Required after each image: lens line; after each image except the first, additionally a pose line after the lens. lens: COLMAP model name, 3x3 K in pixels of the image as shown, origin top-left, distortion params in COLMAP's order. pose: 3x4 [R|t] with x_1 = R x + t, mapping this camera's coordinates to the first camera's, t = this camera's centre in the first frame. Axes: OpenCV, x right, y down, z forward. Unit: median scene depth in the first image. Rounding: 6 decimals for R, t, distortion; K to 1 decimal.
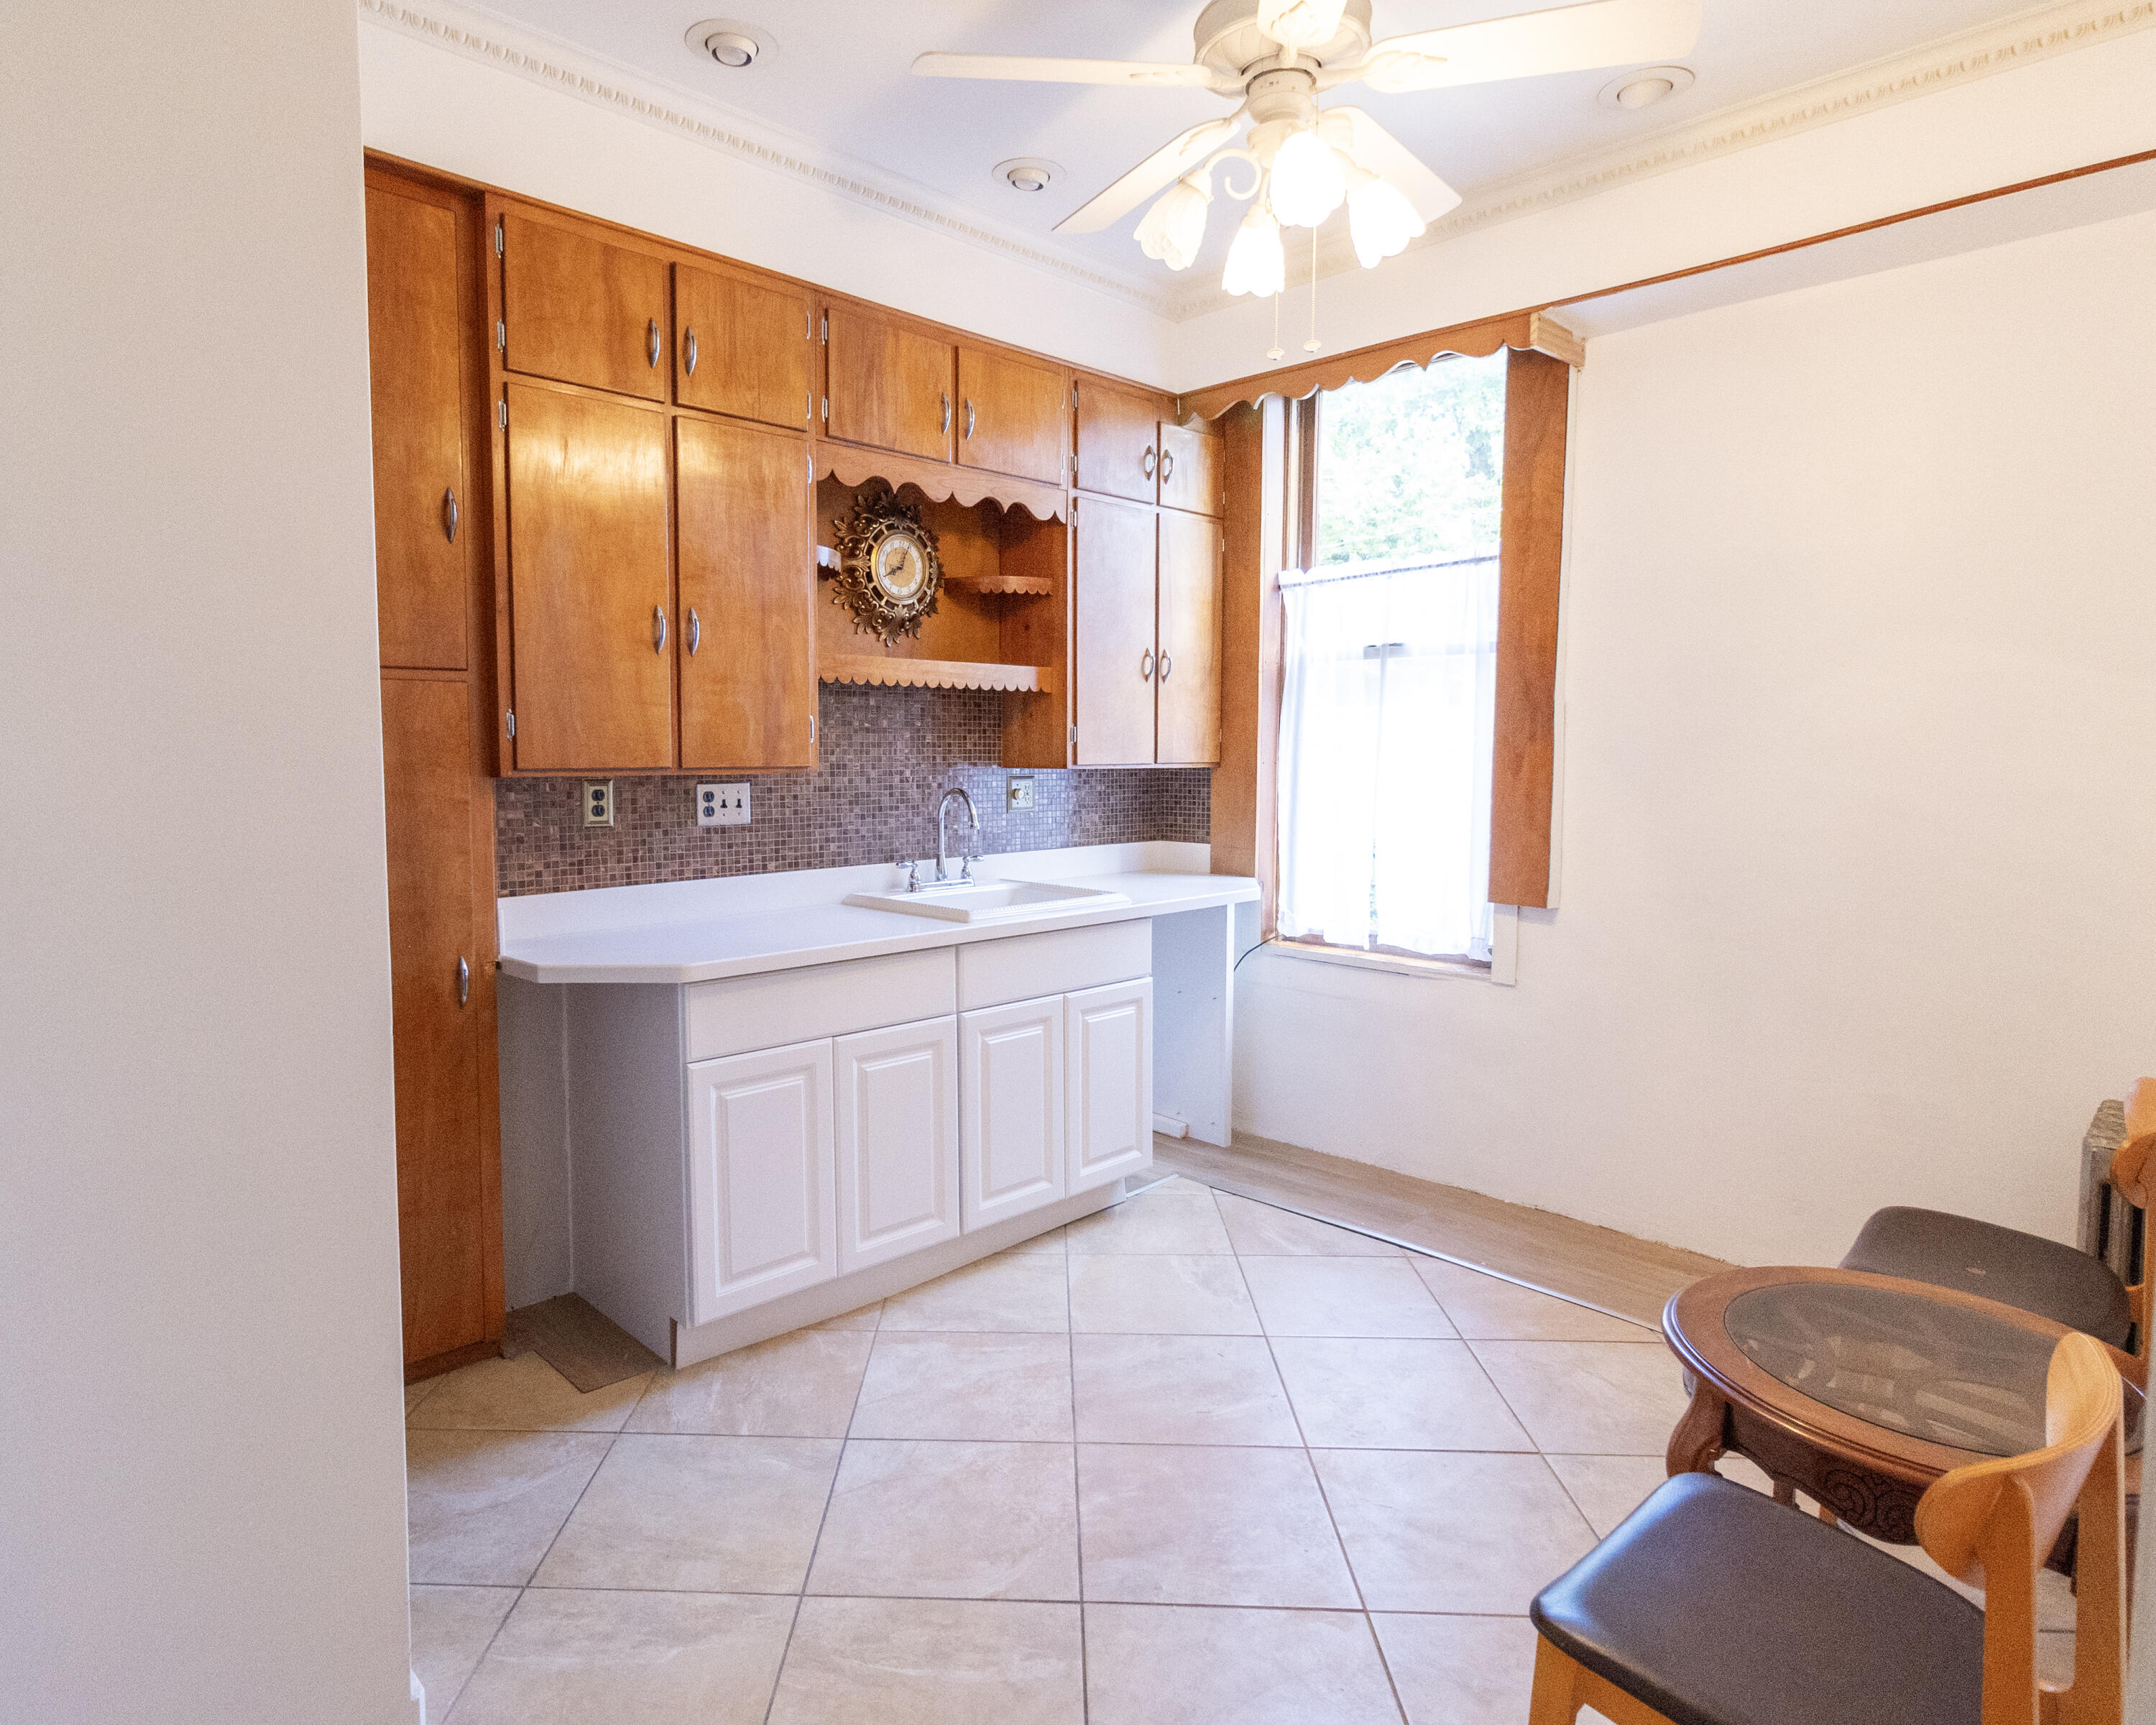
lens RADIAL K [[1129.9, 0, 1076.9], [0, 1129.9, 822.5], [0, 0, 1]] dist [-0.000431, -0.000415]
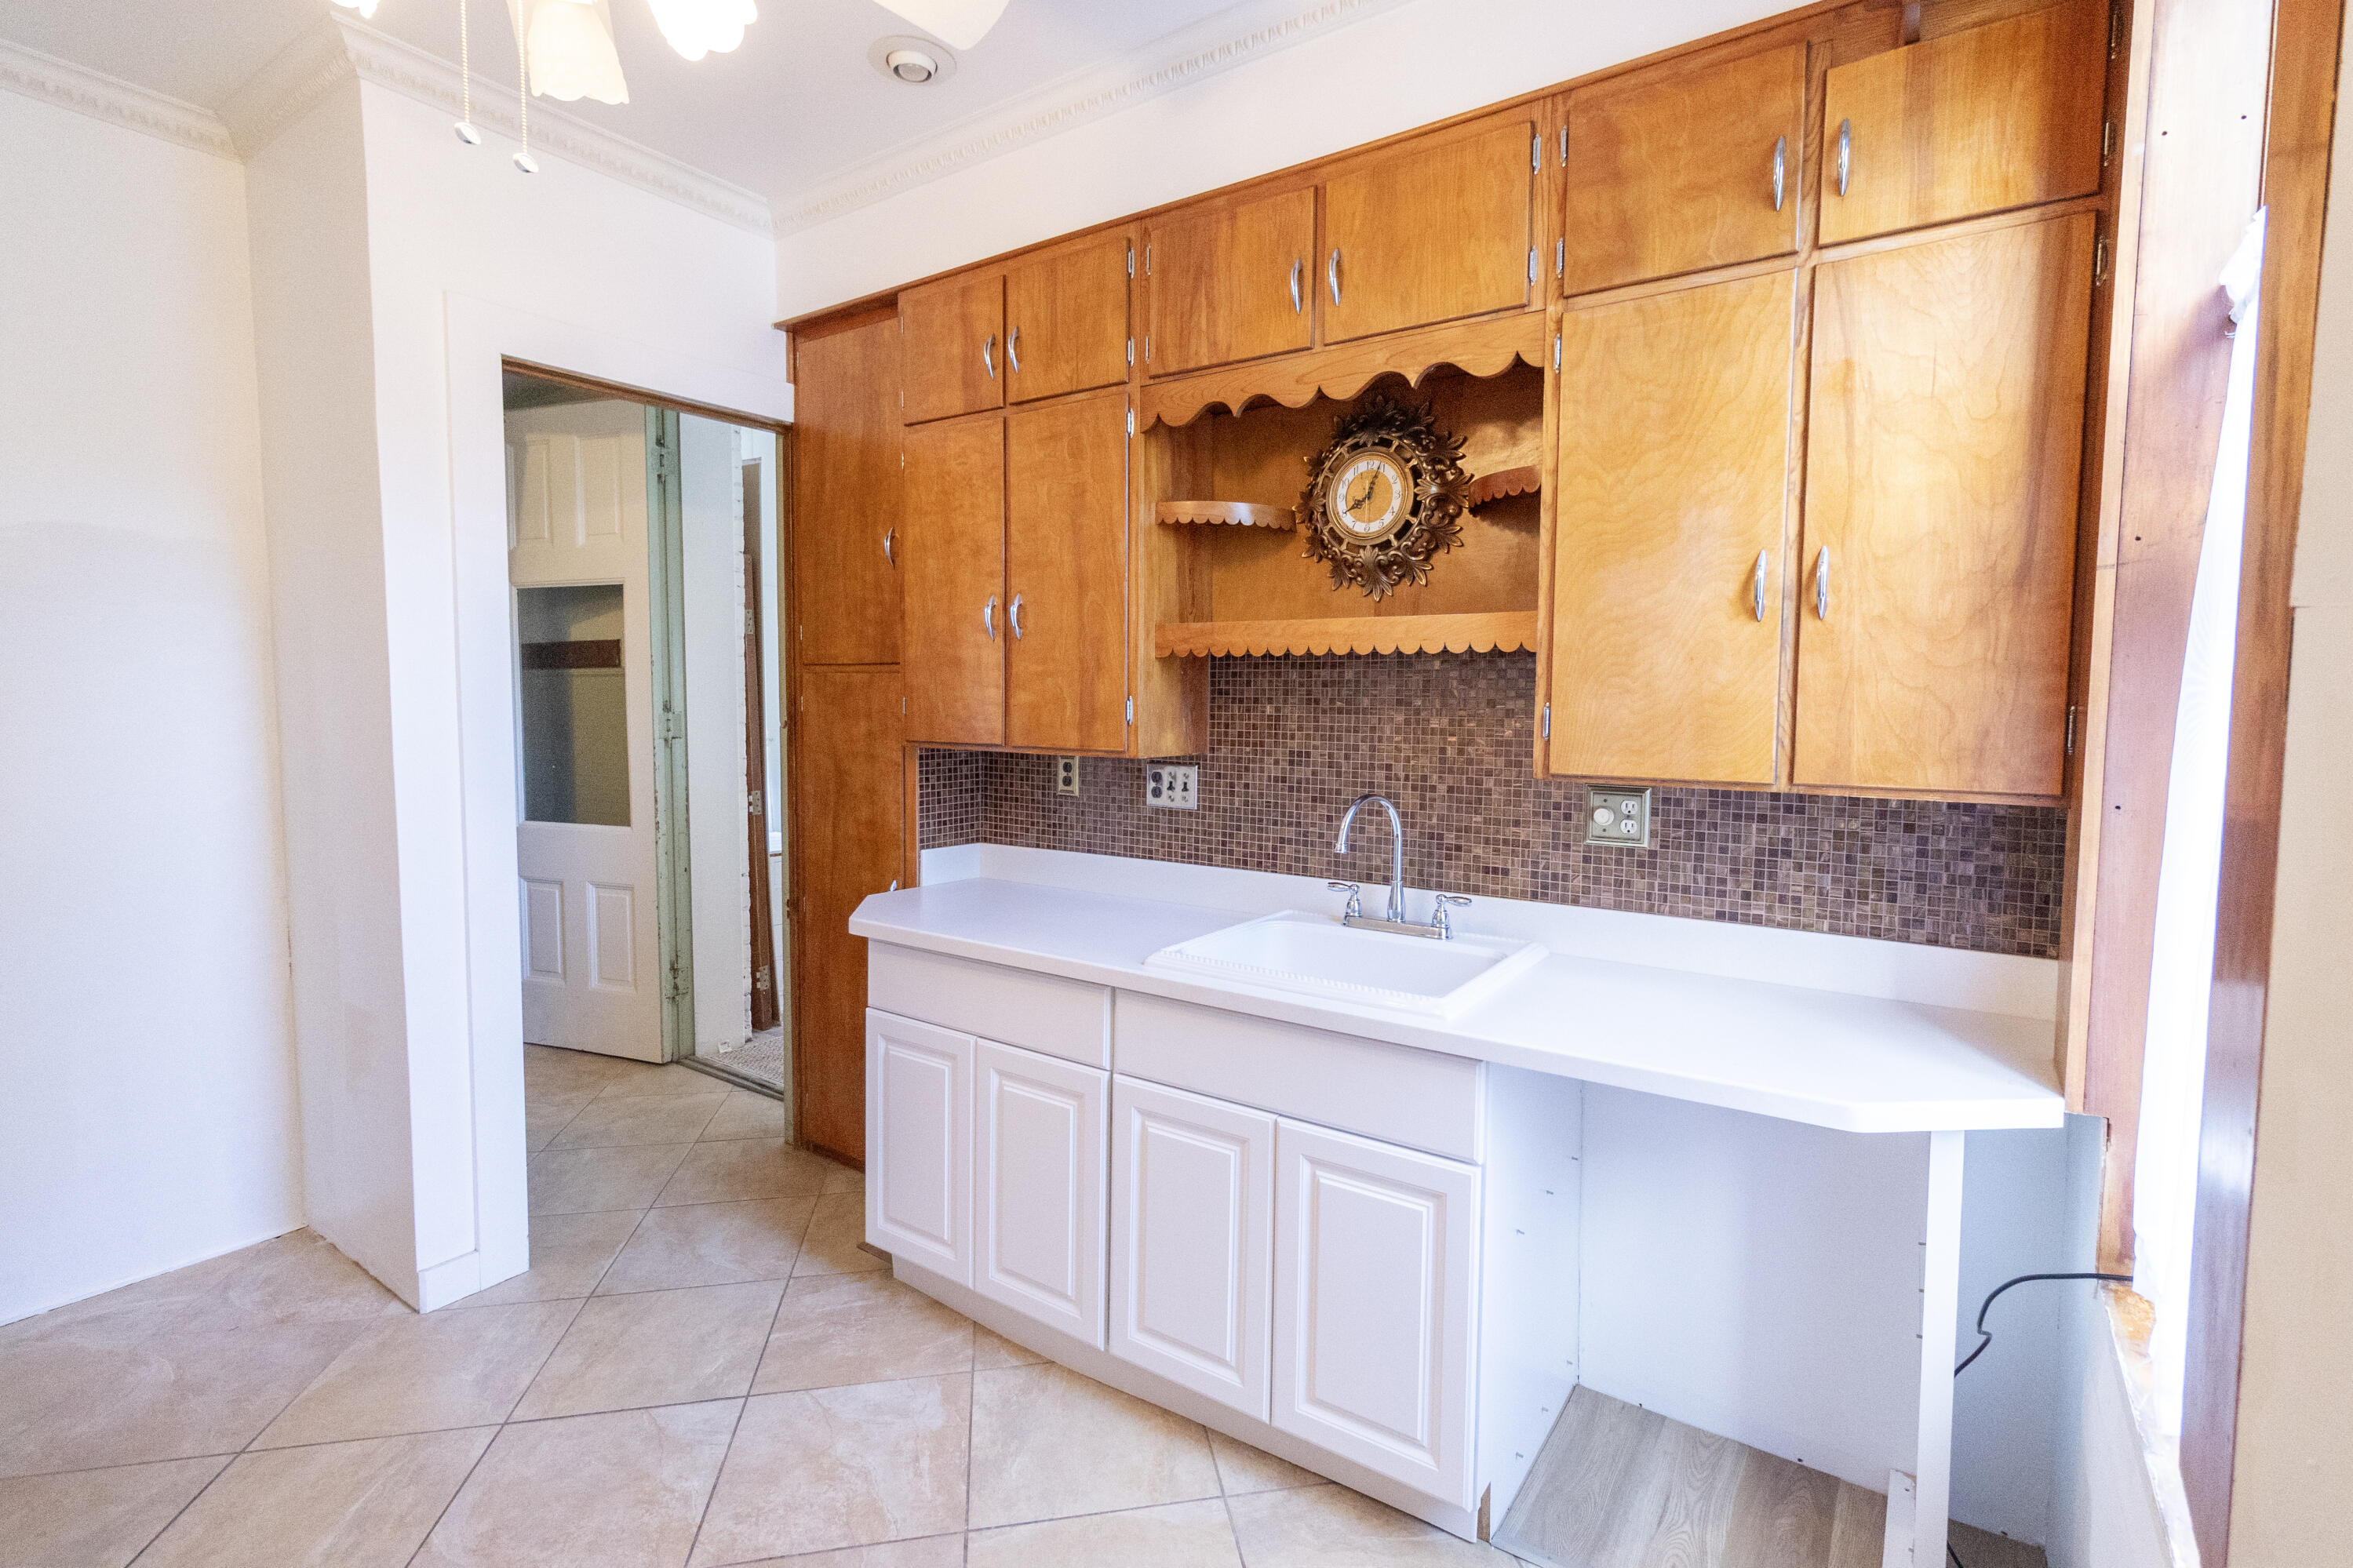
lens RADIAL K [[1075.1, 0, 1205.9], [0, 1075.1, 762.2], [0, 0, 1]] dist [0.000917, 0.000112]
pose [[0.228636, 0.061429, -0.971572, 0.571251], [-0.076519, 0.996053, 0.044970, -0.078414], [0.970500, 0.064062, 0.232434, 0.798134]]
